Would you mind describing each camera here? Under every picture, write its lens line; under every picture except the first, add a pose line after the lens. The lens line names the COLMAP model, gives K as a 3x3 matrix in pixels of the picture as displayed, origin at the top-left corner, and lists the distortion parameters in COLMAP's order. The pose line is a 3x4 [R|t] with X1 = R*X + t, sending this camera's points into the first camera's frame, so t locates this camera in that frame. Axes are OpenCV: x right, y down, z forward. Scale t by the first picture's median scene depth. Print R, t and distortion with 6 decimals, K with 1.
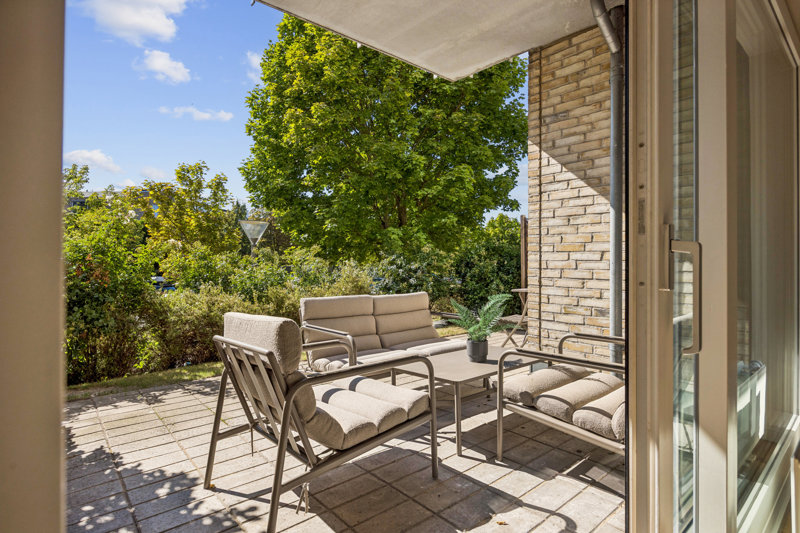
lens RADIAL K [[421.2, 0, 397.9], [0, 421.2, 261.0], [0, 0, 1]] dist [-0.004008, -0.000153]
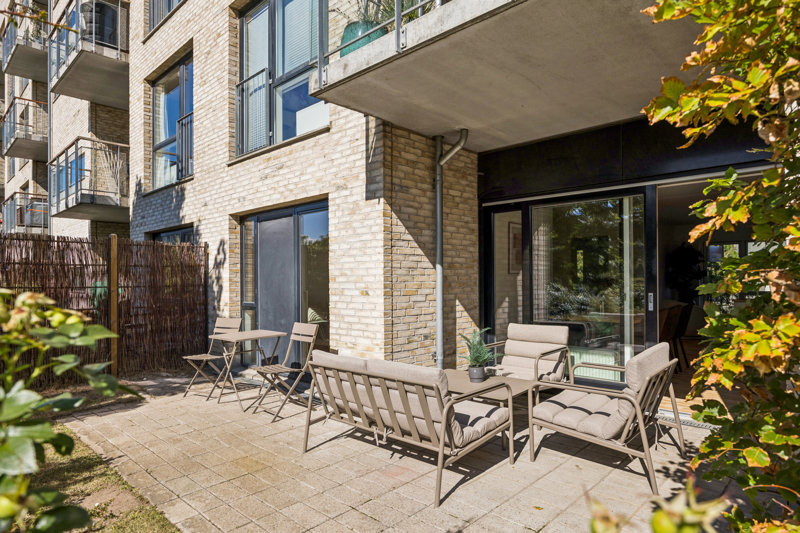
lens RADIAL K [[474.5, 0, 399.7], [0, 474.5, 268.7], [0, 0, 1]] dist [0.001883, 0.000031]
pose [[-0.088324, 0.004840, 0.996080, -1.028386], [0.000189, 0.999988, -0.004842, -0.094339], [-0.996092, -0.000239, -0.088323, 1.122412]]
